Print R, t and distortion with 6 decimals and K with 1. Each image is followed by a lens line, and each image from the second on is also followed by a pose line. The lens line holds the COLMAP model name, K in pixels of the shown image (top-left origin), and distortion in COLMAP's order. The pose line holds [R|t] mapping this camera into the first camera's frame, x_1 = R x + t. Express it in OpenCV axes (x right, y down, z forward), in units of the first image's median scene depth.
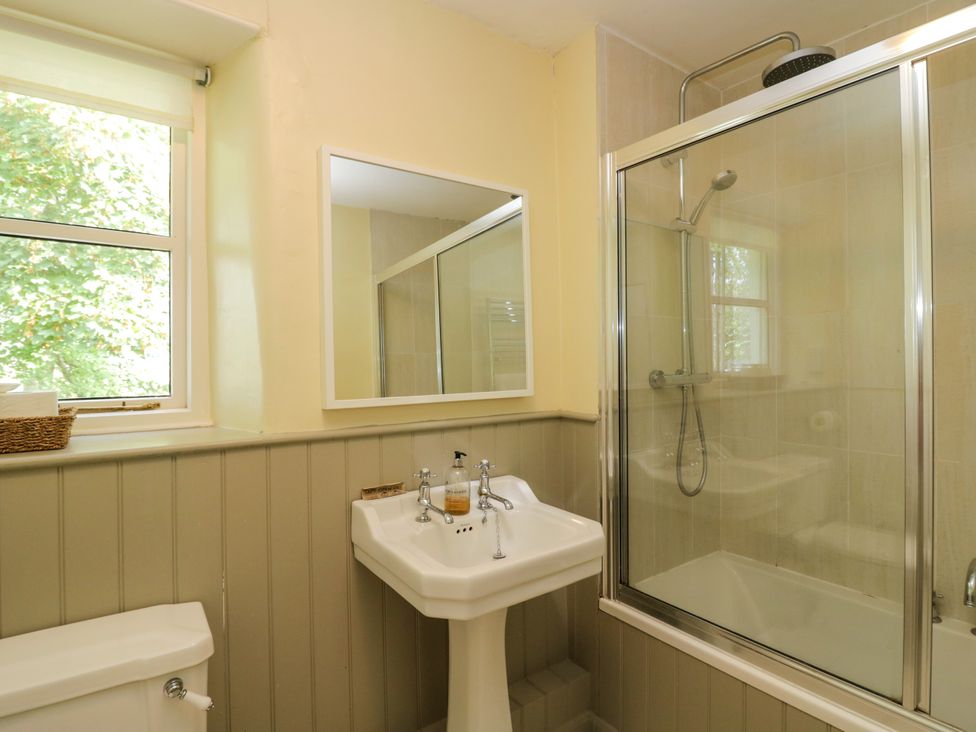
lens RADIAL K [[508.1, 0, 491.9], [0, 508.1, 356.1], [0, 0, 1]] dist [0.000397, -0.014008]
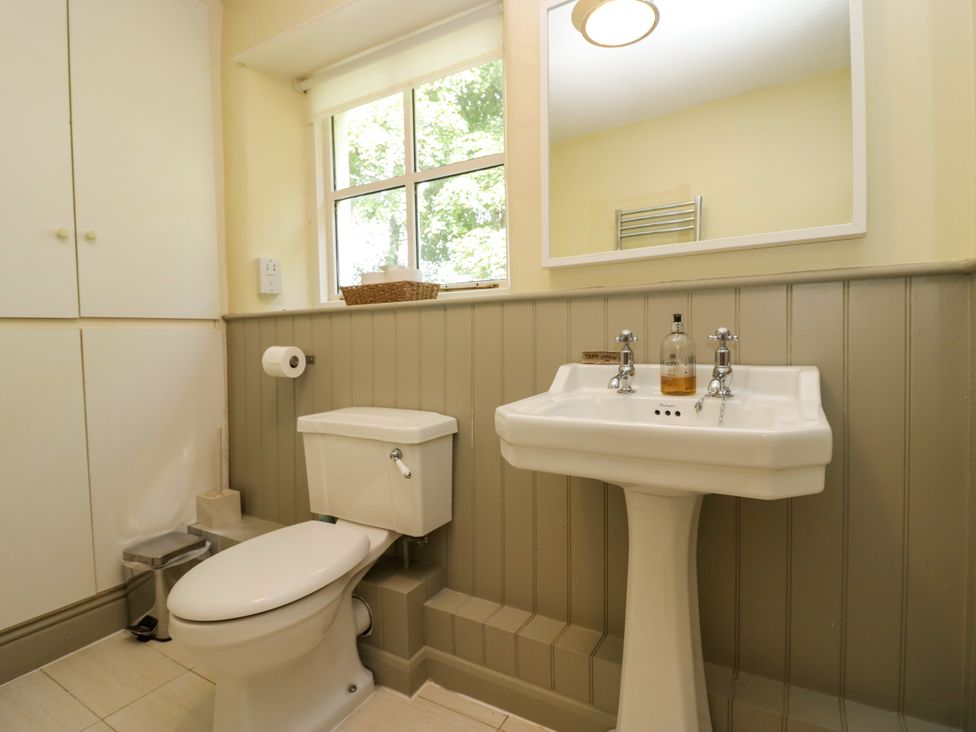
lens RADIAL K [[508.1, 0, 491.9], [0, 508.1, 356.1], [0, 0, 1]] dist [0.000397, -0.014008]
pose [[0.392585, 0.031226, -0.919185, 0.538514], [0.031289, 0.998392, 0.047280, 0.218189], [0.919183, -0.047322, 0.390977, 0.479228]]
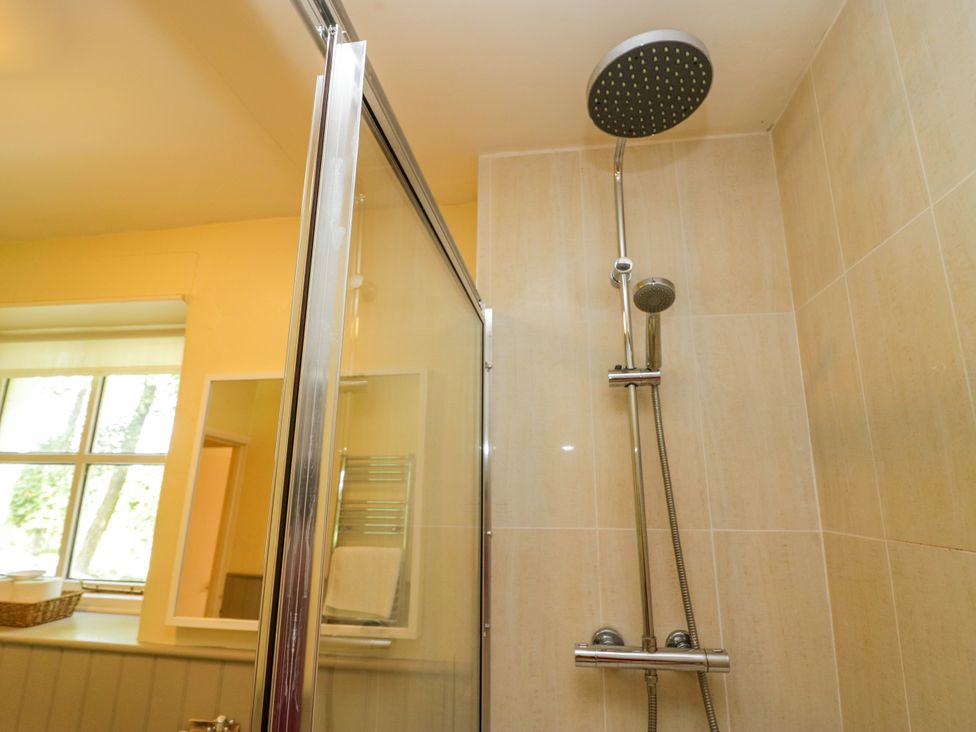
lens RADIAL K [[508.1, 0, 491.9], [0, 508.1, 356.1], [0, 0, 1]] dist [0.000397, -0.014008]
pose [[0.724732, -0.162584, -0.669574, 0.886787], [-0.007932, 0.969730, -0.244053, -0.171676], [0.688985, 0.182184, 0.701504, 0.603326]]
